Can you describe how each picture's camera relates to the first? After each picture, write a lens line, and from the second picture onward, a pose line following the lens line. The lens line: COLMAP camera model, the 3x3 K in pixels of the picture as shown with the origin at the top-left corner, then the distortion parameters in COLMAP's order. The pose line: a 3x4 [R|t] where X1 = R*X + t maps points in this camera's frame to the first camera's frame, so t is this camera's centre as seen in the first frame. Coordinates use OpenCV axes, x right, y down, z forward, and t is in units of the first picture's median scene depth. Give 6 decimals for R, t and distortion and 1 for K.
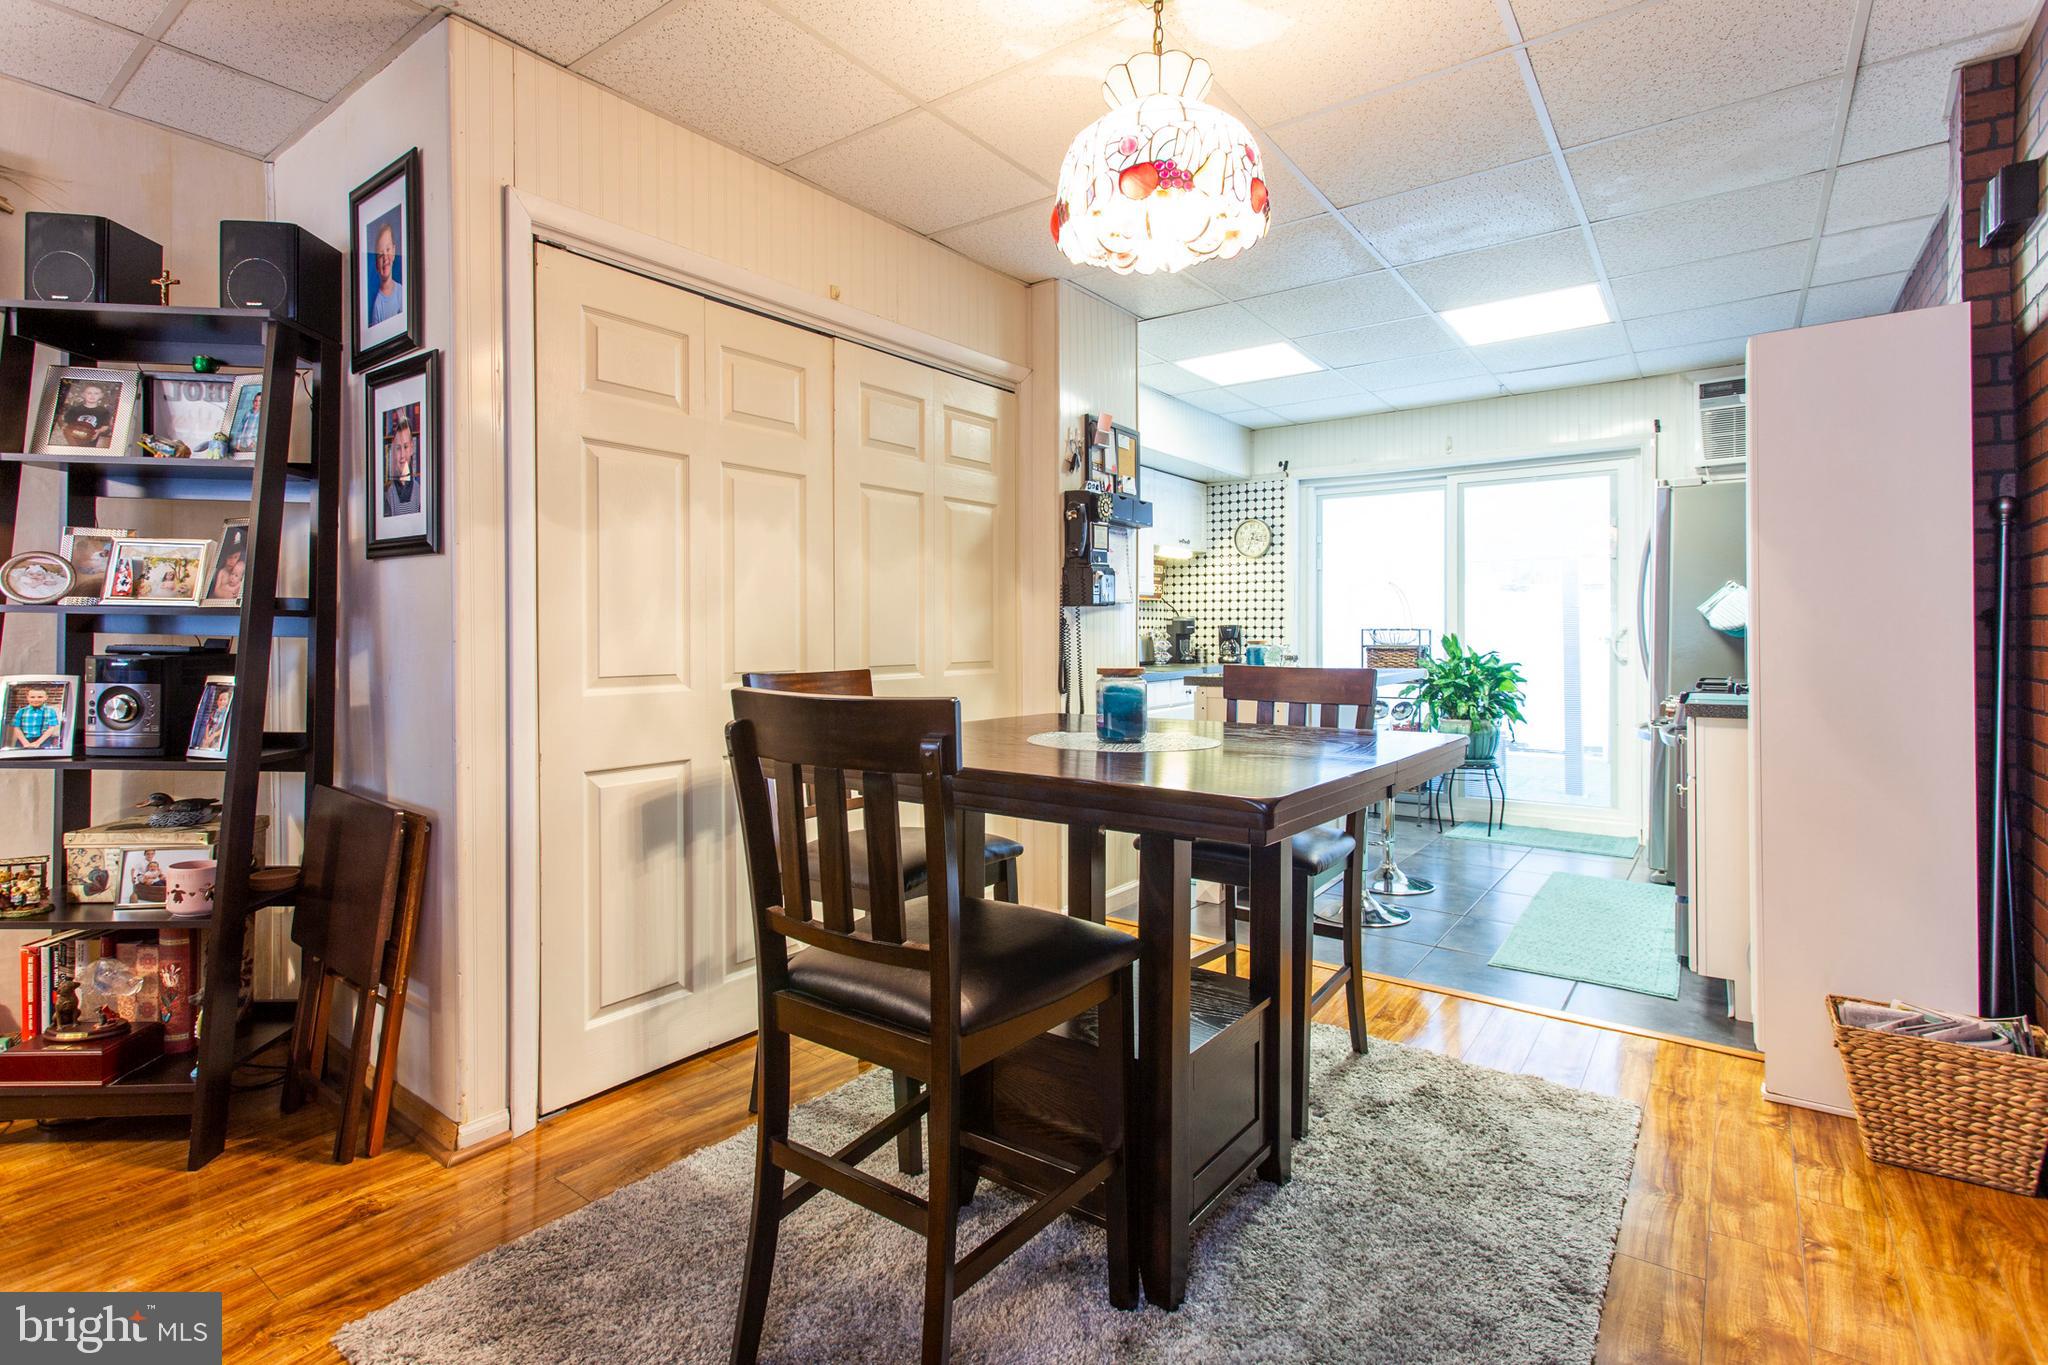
lens RADIAL K [[986.1, 0, 1029.6], [0, 986.1, 622.6], [0, 0, 1]] dist [-0.000035, 0.000614]
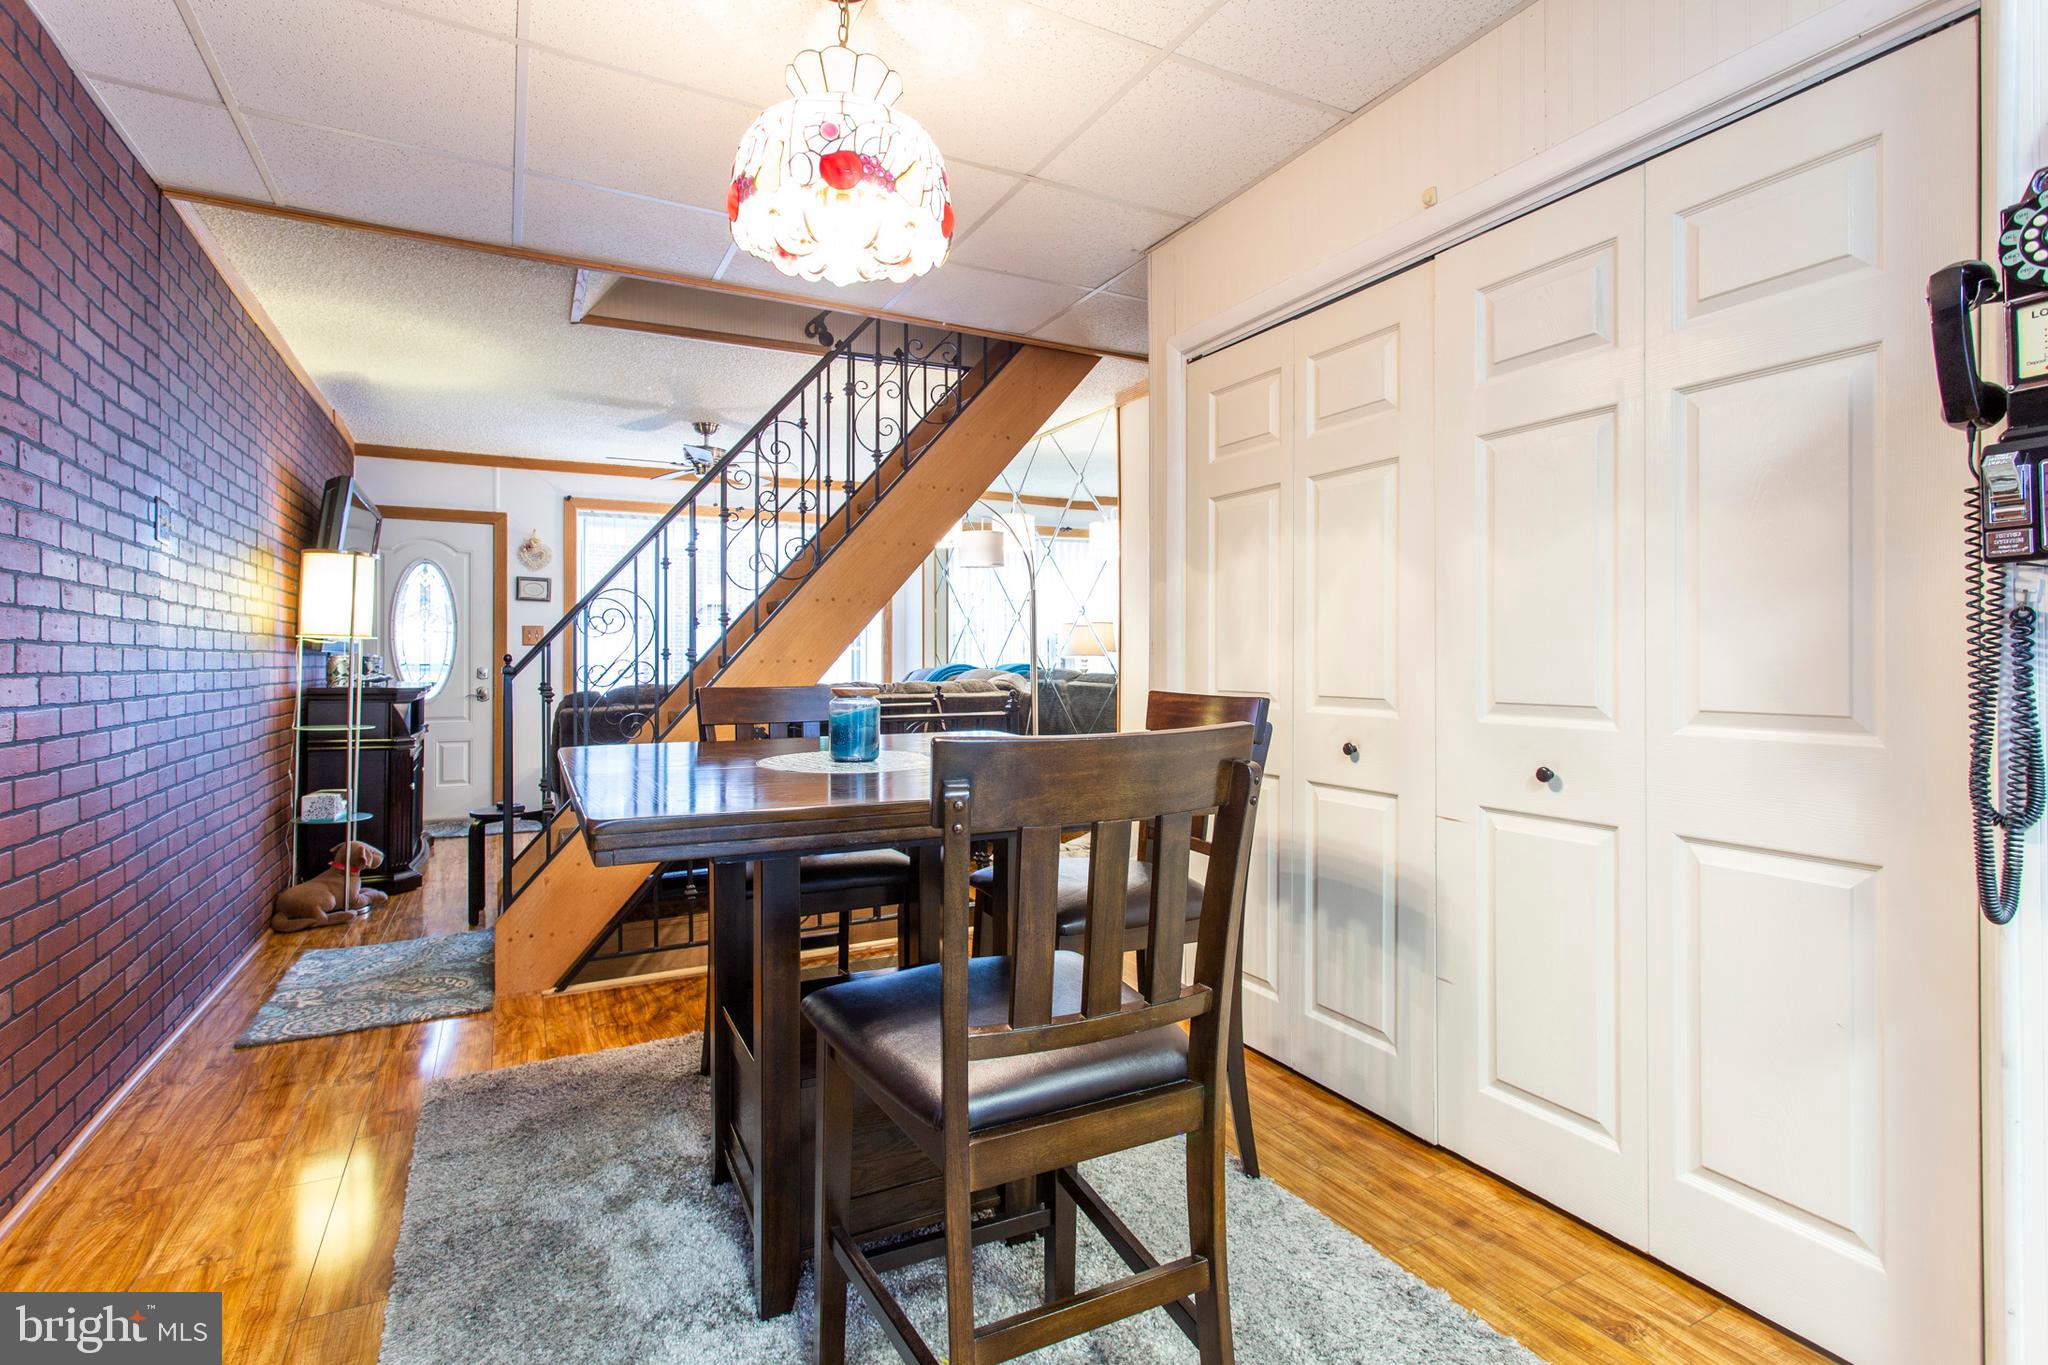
lens RADIAL K [[983.6, 0, 1020.1], [0, 983.6, 656.6], [0, 0, 1]] dist [0.000328, 0.000841]
pose [[-0.444404, -0.001005, -0.895826, 0.681569], [0.016642, 0.999818, -0.009378, 0.019736], [0.895672, -0.019076, -0.444306, 1.170996]]
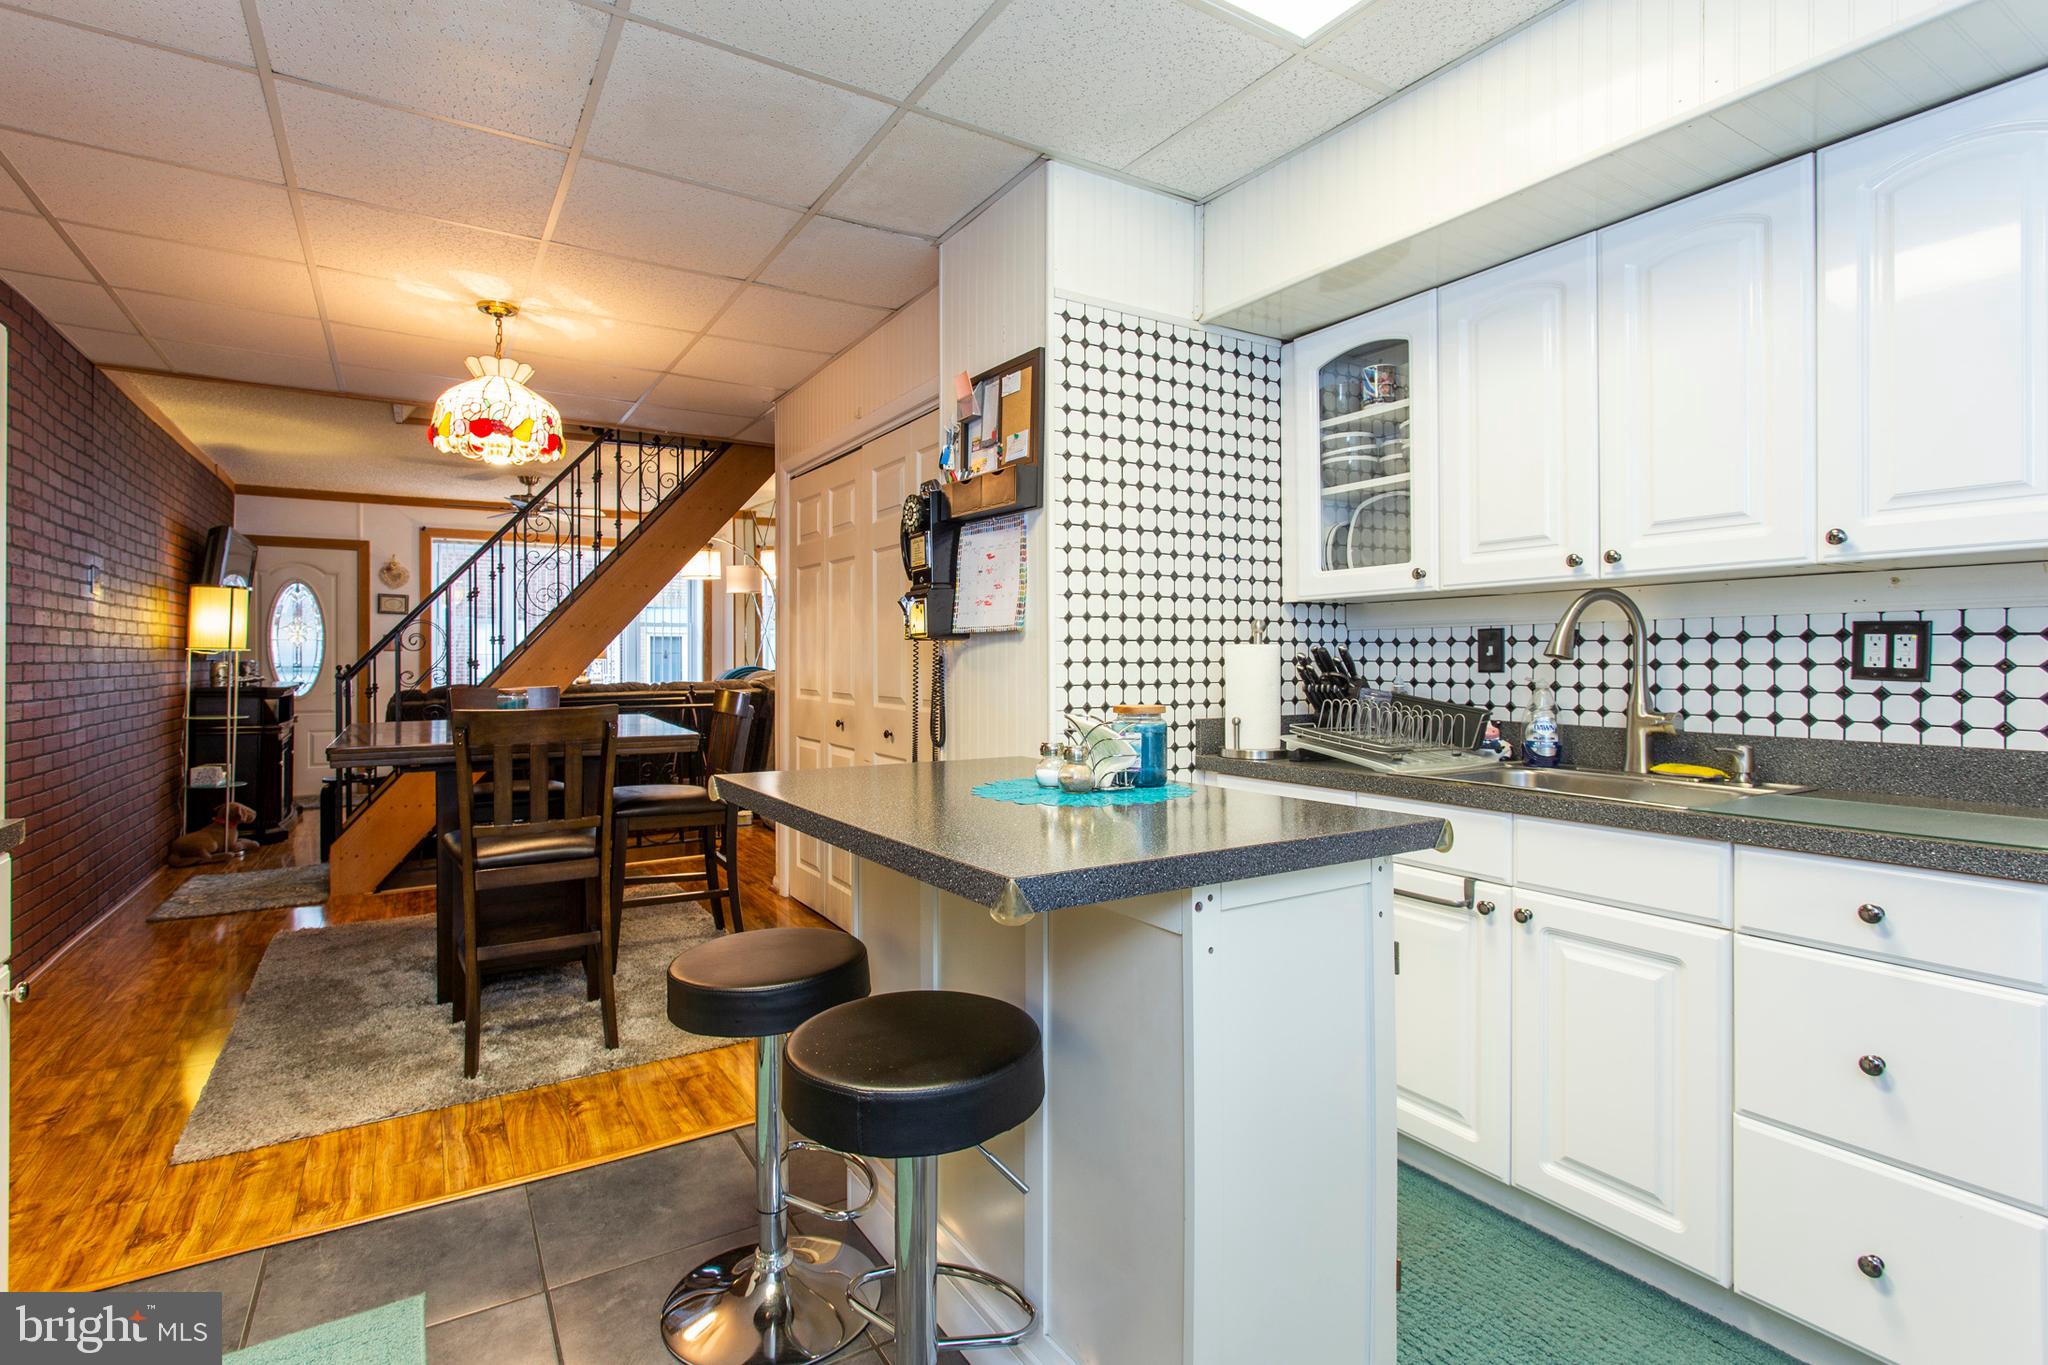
lens RADIAL K [[983.6, 0, 1020.1], [0, 983.6, 656.6], [0, 0, 1]] dist [0.000328, 0.000841]
pose [[-0.378437, 0.003199, -0.925622, 1.236596], [0.016457, 0.999859, -0.003273, -0.000640], [0.925481, -0.016472, -0.378436, 2.216261]]
